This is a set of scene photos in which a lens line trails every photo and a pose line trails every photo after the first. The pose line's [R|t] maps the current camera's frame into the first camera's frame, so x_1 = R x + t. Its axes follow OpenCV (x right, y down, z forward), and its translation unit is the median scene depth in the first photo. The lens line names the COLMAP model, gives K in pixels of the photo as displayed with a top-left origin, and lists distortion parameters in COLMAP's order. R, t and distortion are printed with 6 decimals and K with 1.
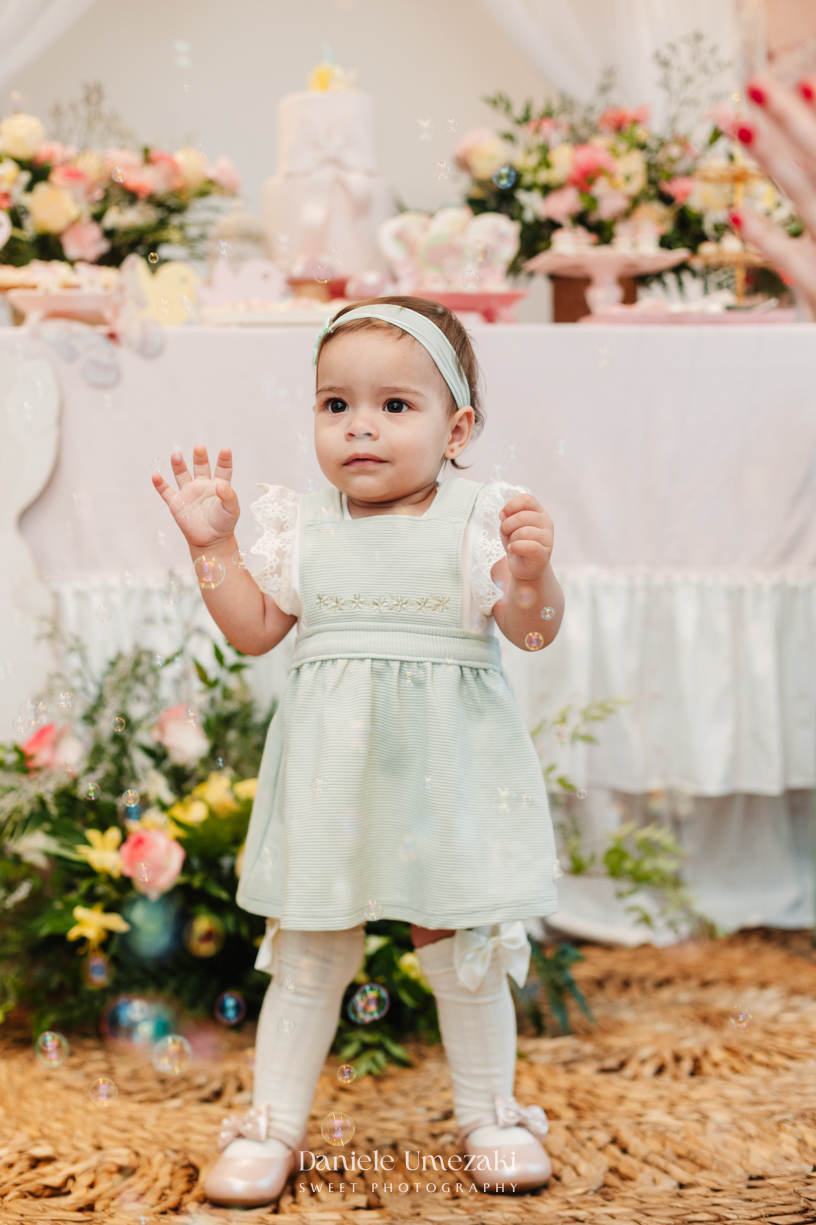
lens RADIAL K [[1936.1, 0, 406.7], [0, 1936.1, 619.4], [0, 0, 1]] dist [-0.027289, 0.000000]
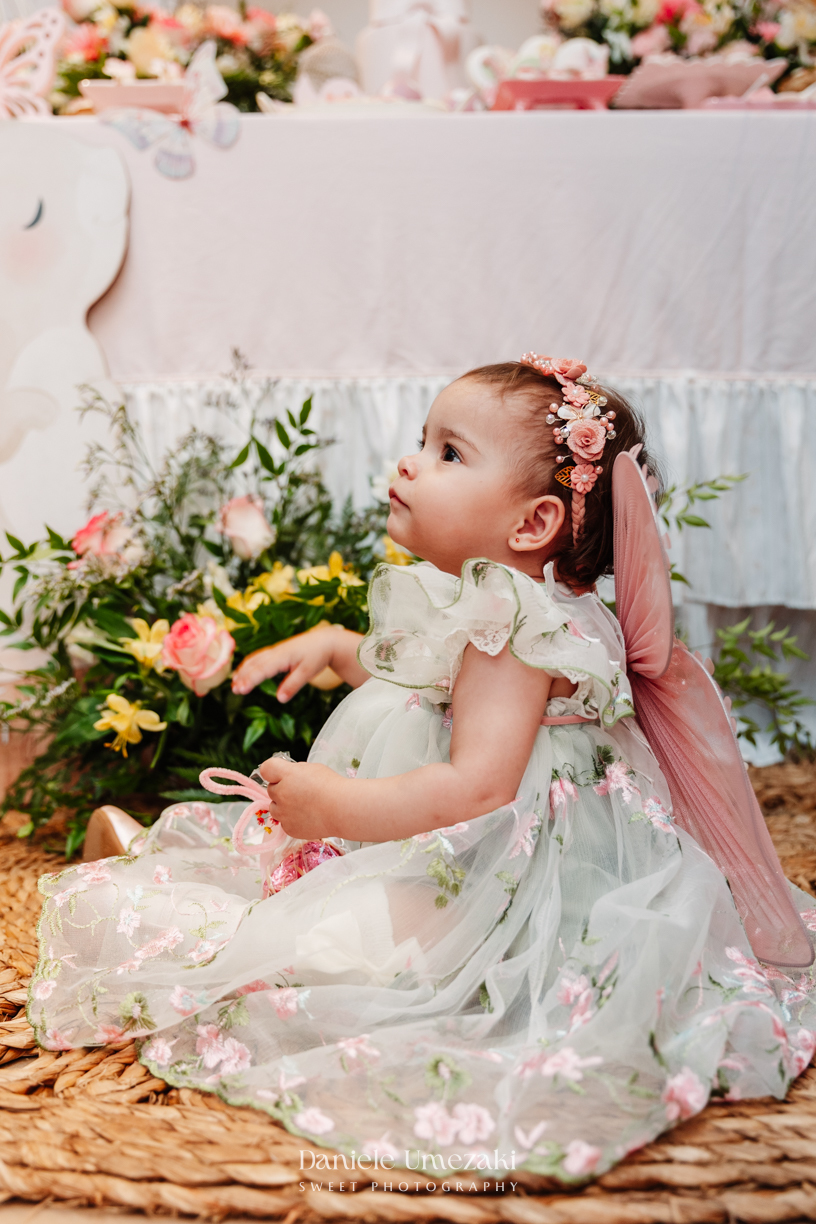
lens RADIAL K [[1278.3, 0, 380.8], [0, 1278.3, 651.4], [0, 0, 1]] dist [-0.002116, 0.000000]
pose [[0.995798, 0.002469, -0.091539, 0.002016], [0.002690, 0.998416, 0.056198, 0.069132], [0.091532, -0.056208, 0.994215, 0.325093]]
